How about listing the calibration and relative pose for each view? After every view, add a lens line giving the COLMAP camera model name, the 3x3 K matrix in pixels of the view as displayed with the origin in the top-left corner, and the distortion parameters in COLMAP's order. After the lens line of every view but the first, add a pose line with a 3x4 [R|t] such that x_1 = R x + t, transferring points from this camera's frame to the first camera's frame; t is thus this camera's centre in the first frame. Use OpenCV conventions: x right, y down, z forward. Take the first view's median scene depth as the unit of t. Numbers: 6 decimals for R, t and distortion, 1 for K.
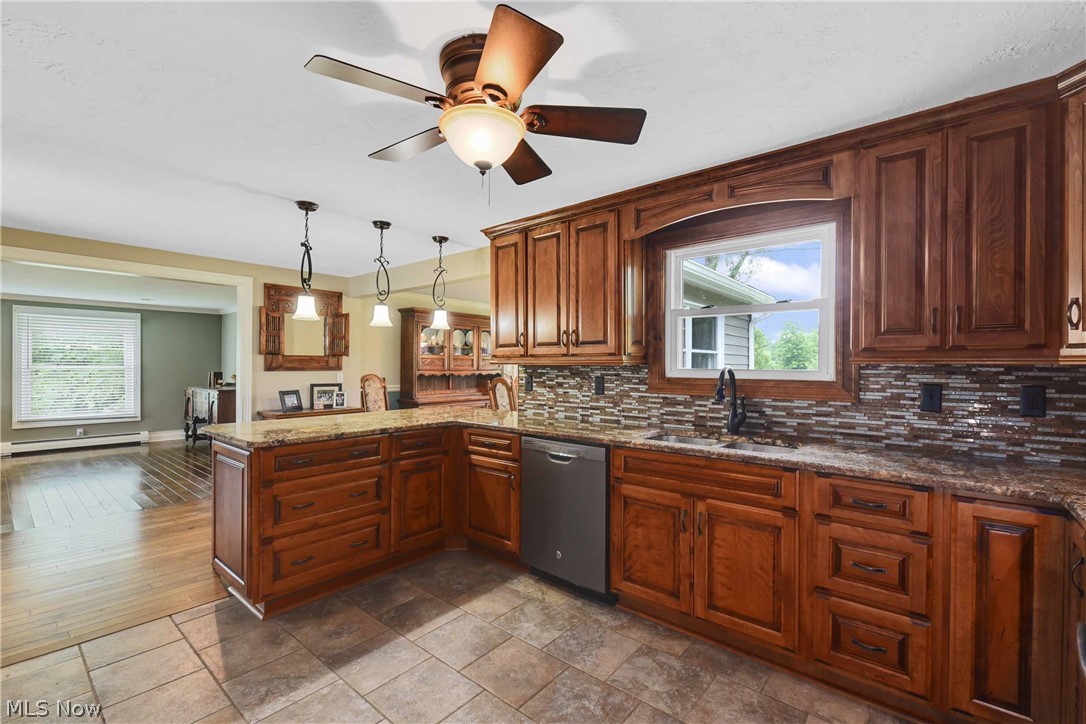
lens RADIAL K [[470.9, 0, 535.1], [0, 470.9, 362.9], [0, 0, 1]] dist [0.000373, 0.000044]
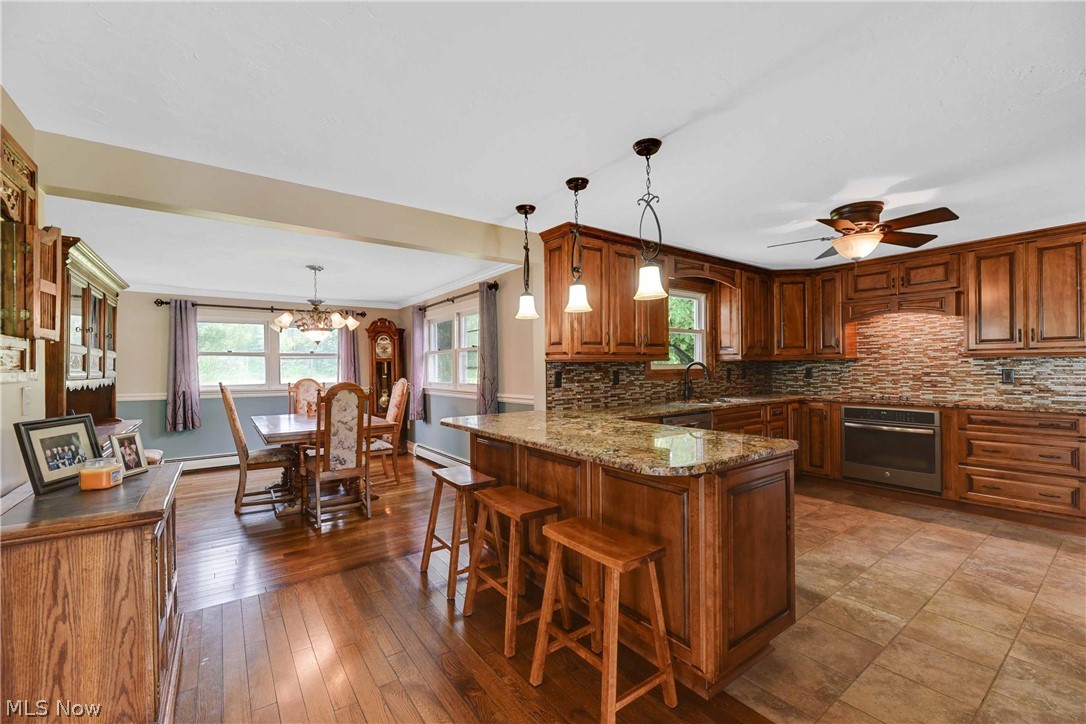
lens RADIAL K [[470.9, 0, 535.3], [0, 470.9, 362.9], [0, 0, 1]] dist [0.000373, 0.000044]
pose [[0.213172, 0.004275, 0.977005, -1.126498], [0.009556, 0.999933, -0.006460, 0.013439], [-0.976968, 0.010713, 0.213117, 0.913829]]
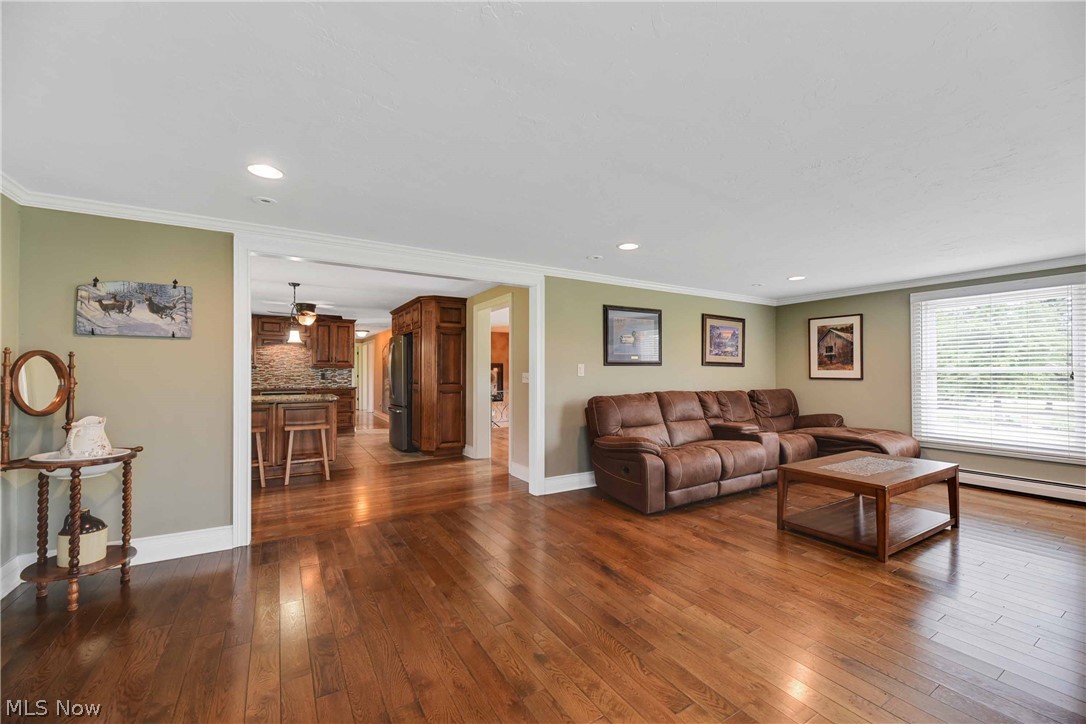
lens RADIAL K [[441.3, 0, 543.4], [0, 441.3, 365.1], [0, 0, 1]] dist [0.000041, 0.000001]
pose [[-0.949477, 0.002270, 0.313829, -1.811872], [0.000476, 0.999983, -0.005795, -0.000194], [-0.313837, -0.005353, -0.949462, 2.158700]]
